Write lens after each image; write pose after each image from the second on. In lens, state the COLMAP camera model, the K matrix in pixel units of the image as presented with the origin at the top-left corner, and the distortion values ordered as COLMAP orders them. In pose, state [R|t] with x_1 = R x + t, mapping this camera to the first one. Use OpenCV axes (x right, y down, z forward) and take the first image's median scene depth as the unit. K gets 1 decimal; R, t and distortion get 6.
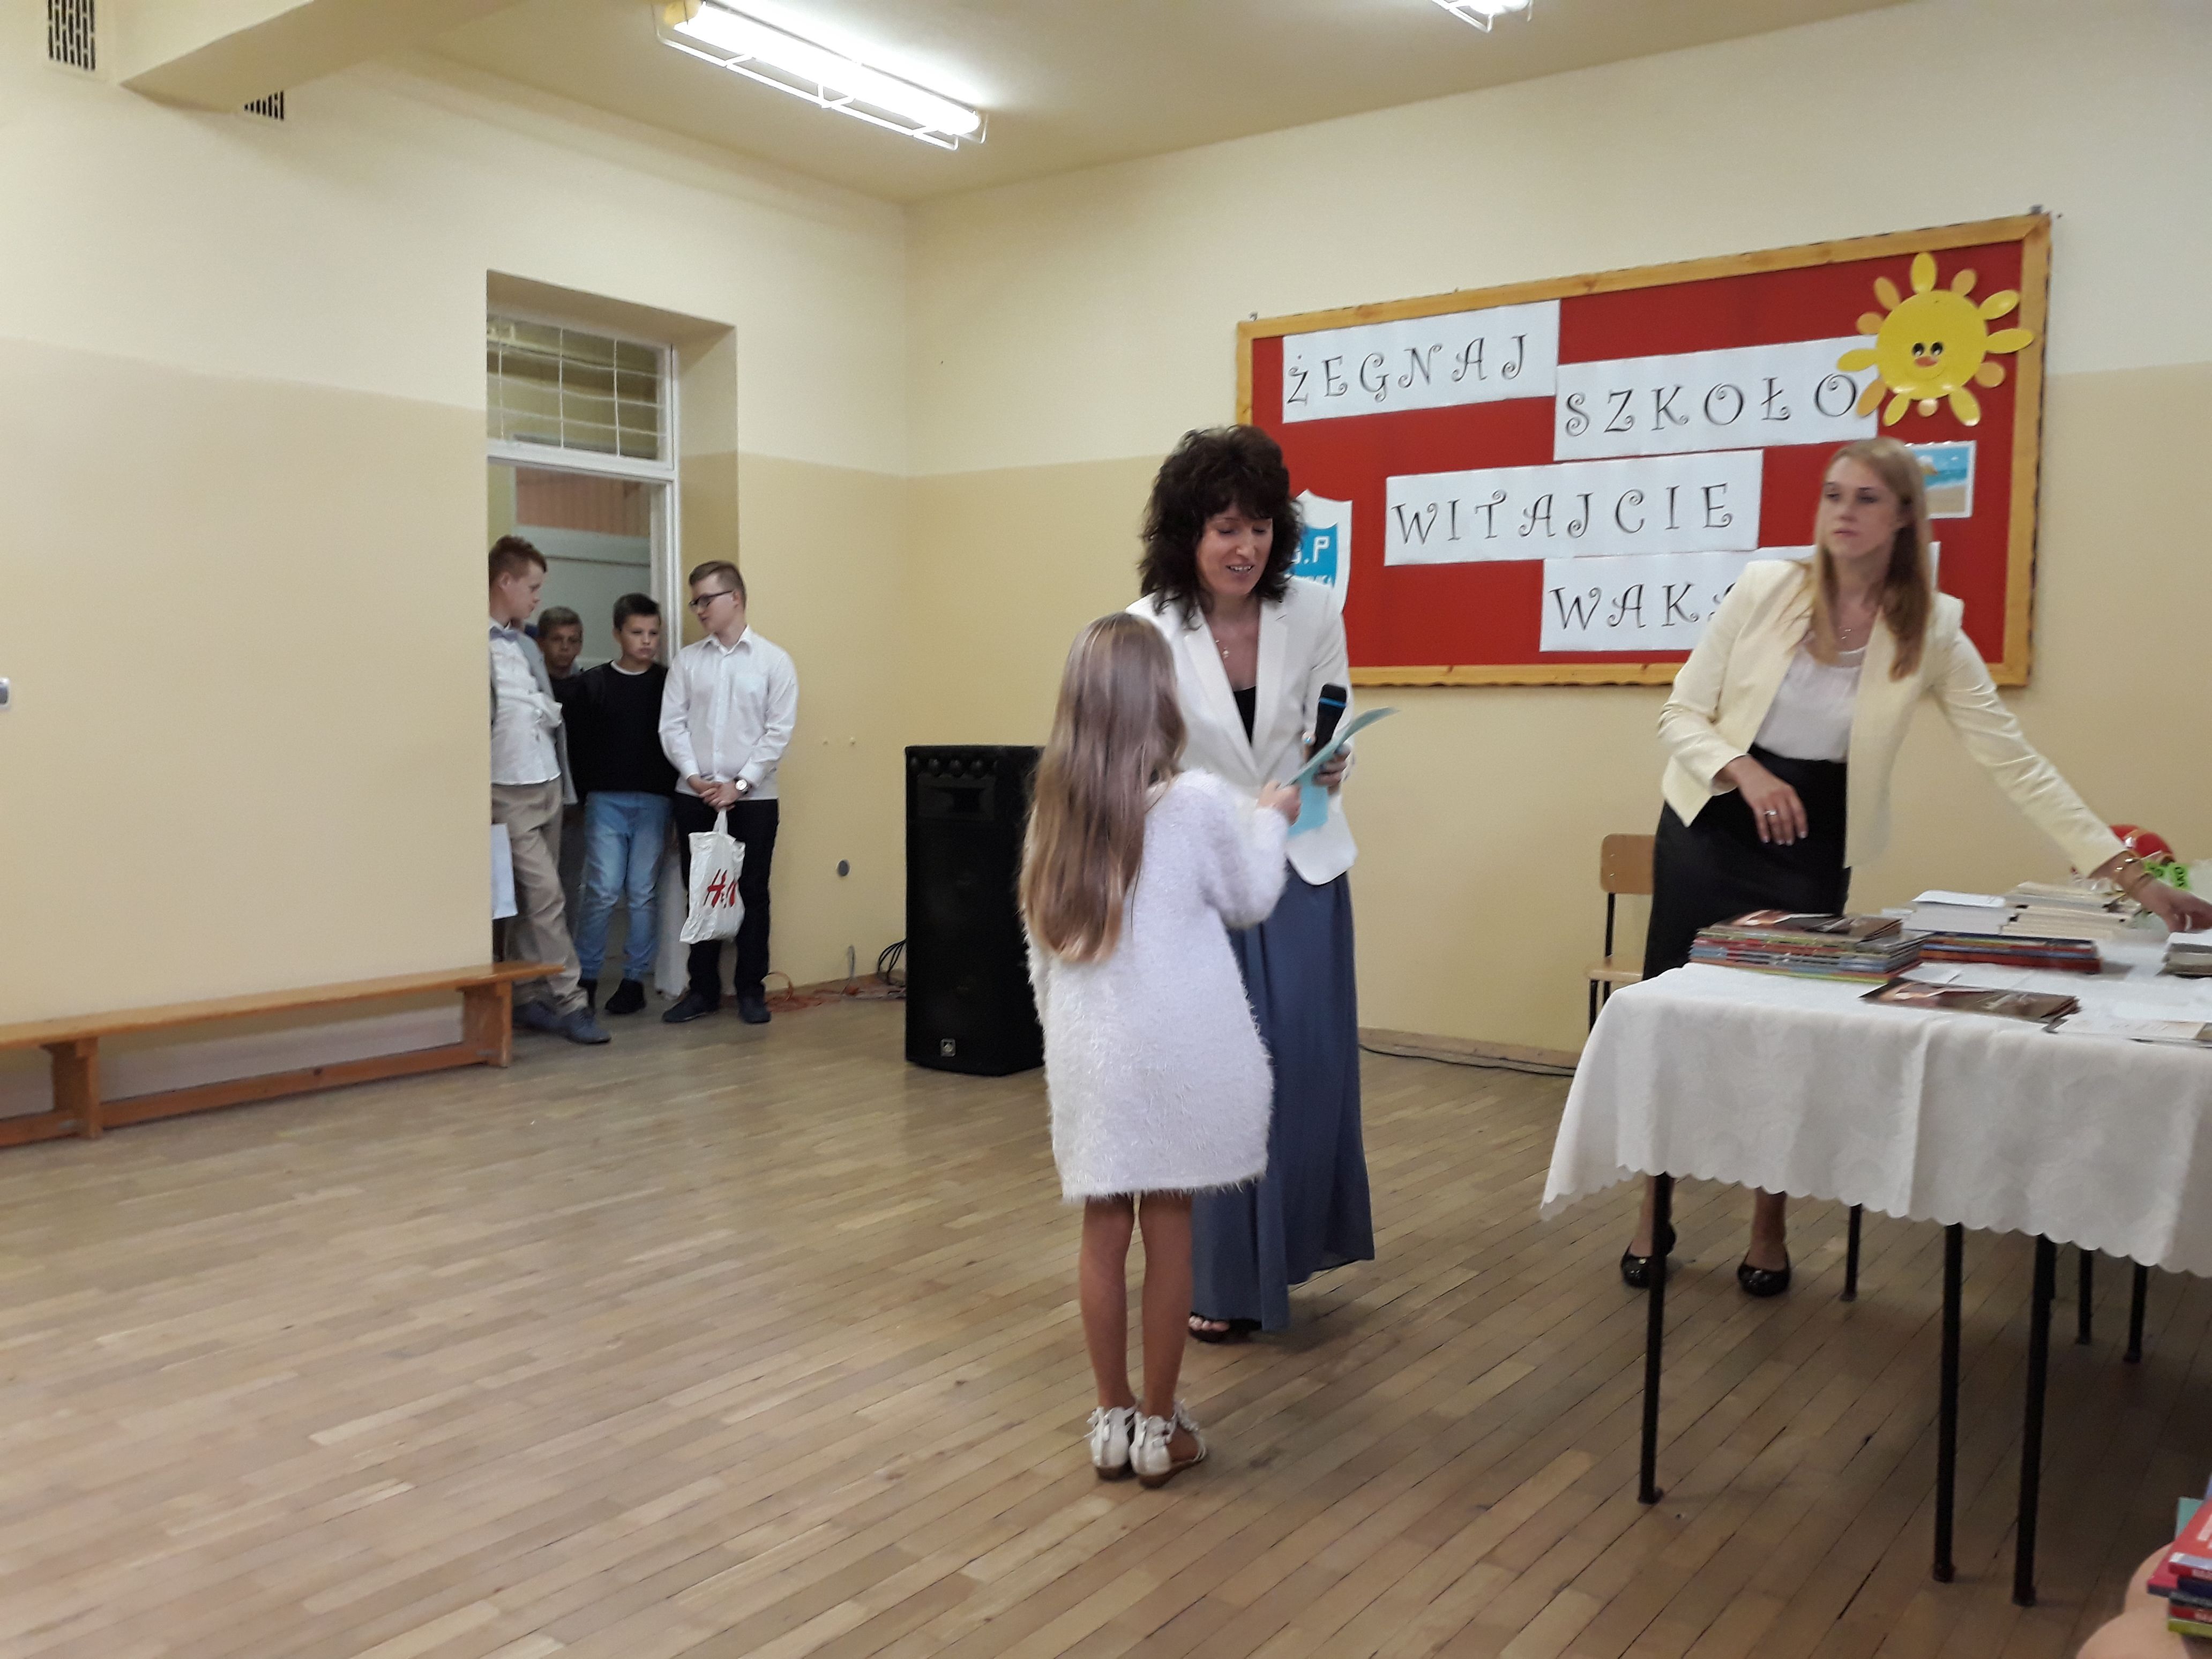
lens RADIAL K [[1788.8, 0, 1108.9], [0, 1788.8, 828.3], [0, 0, 1]] dist [0.014855, -0.026167]
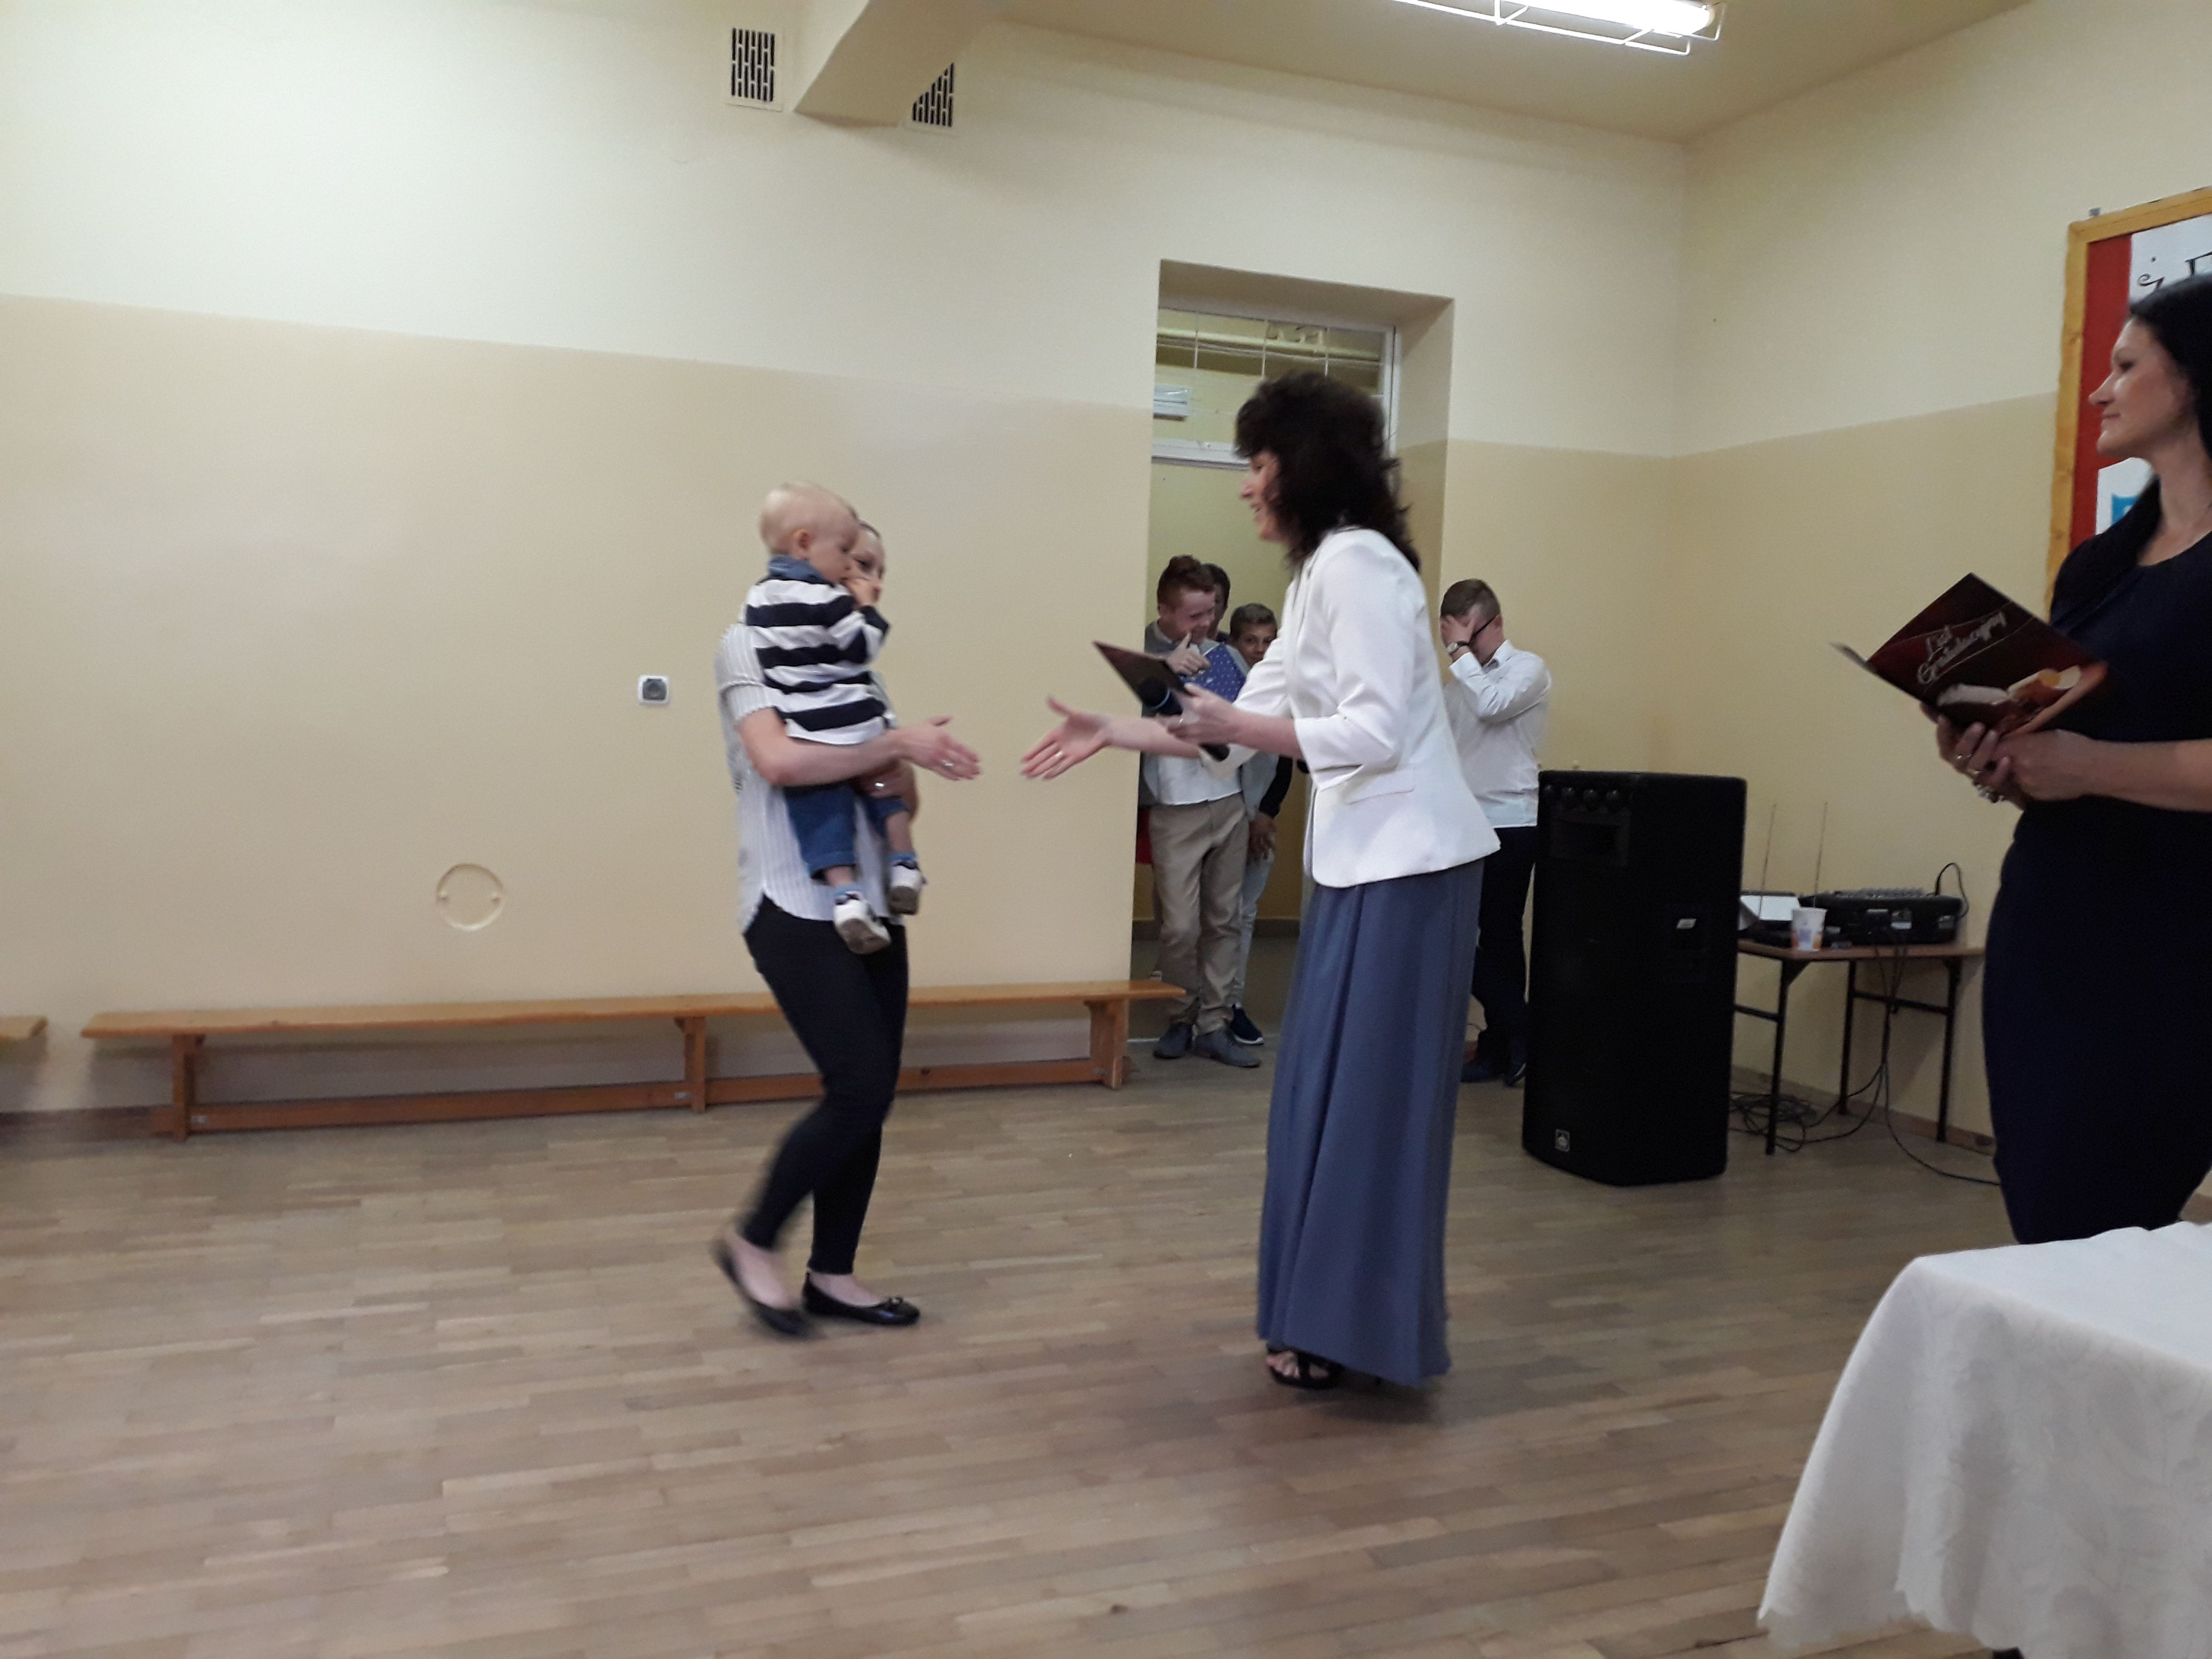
lens RADIAL K [[1788.8, 0, 1113.5], [0, 1788.8, 831.7], [0, 0, 1]] dist [0.014855, -0.026167]
pose [[0.855953, 0.054145, -0.514210, 0.232158], [-0.059284, 0.998220, 0.006426, -0.017008], [0.513643, 0.024984, 0.857640, 0.282066]]
